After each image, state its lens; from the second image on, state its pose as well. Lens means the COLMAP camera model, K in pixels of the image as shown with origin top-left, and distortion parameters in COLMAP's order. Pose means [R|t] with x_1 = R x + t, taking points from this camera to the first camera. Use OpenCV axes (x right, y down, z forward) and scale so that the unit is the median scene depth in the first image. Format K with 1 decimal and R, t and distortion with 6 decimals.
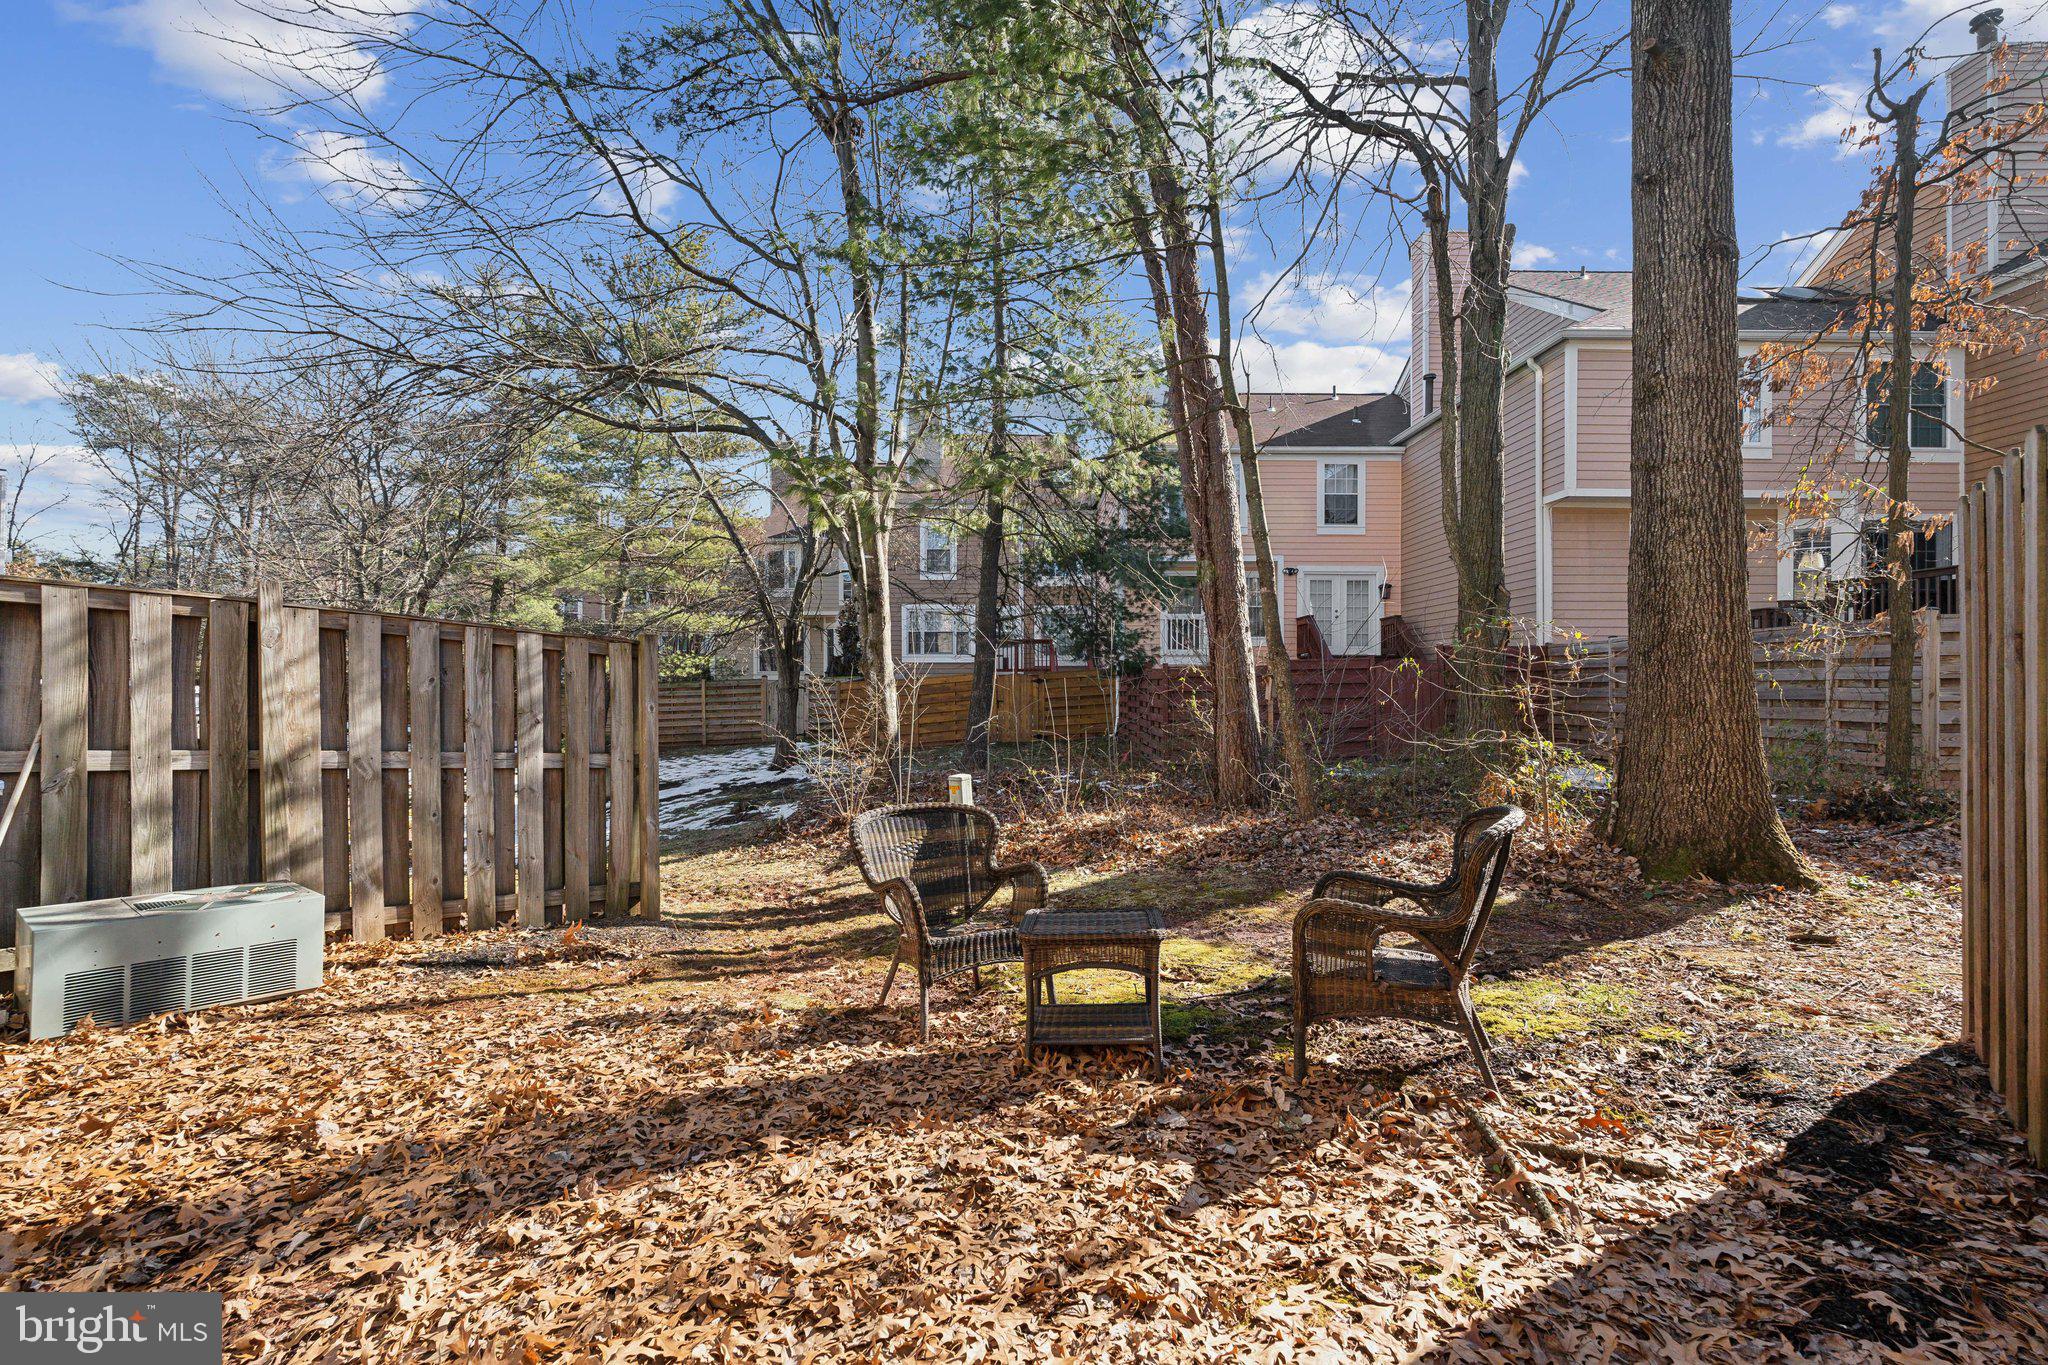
lens RADIAL K [[910.7, 0, 1031.9], [0, 910.7, 683.8], [0, 0, 1]] dist [-0.002546, 0.001136]
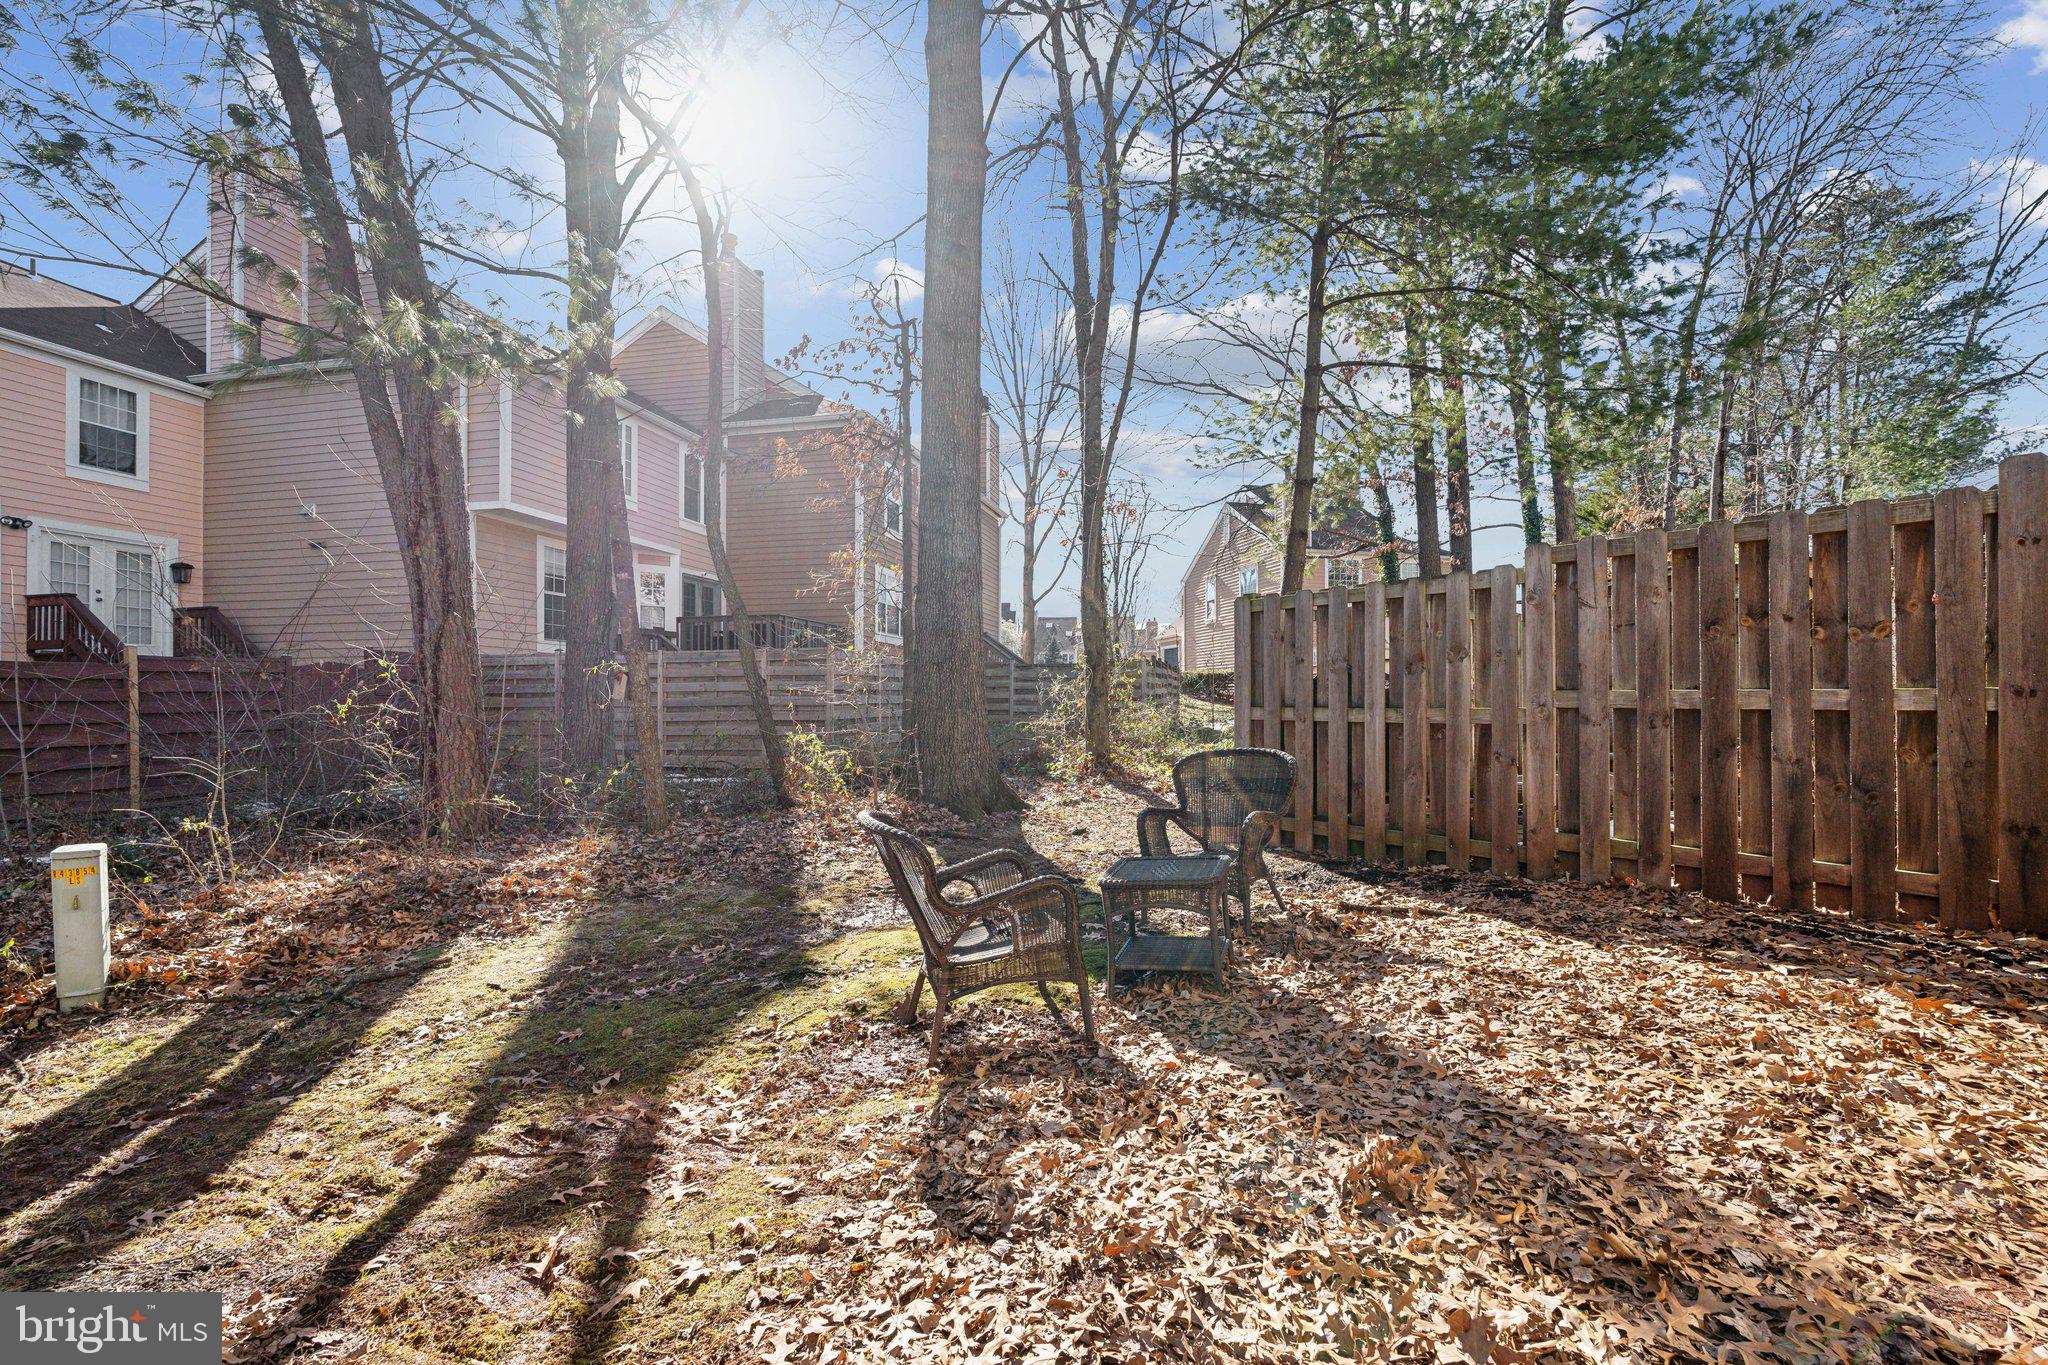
lens RADIAL K [[910.7, 0, 1031.9], [0, 910.7, 683.8], [0, 0, 1]] dist [-0.002546, 0.001136]
pose [[0.210718, 0.015824, 0.977419, -0.199783], [-0.000600, 0.999871, -0.016058, 0.002305], [-0.977547, 0.002797, 0.210700, 0.150312]]
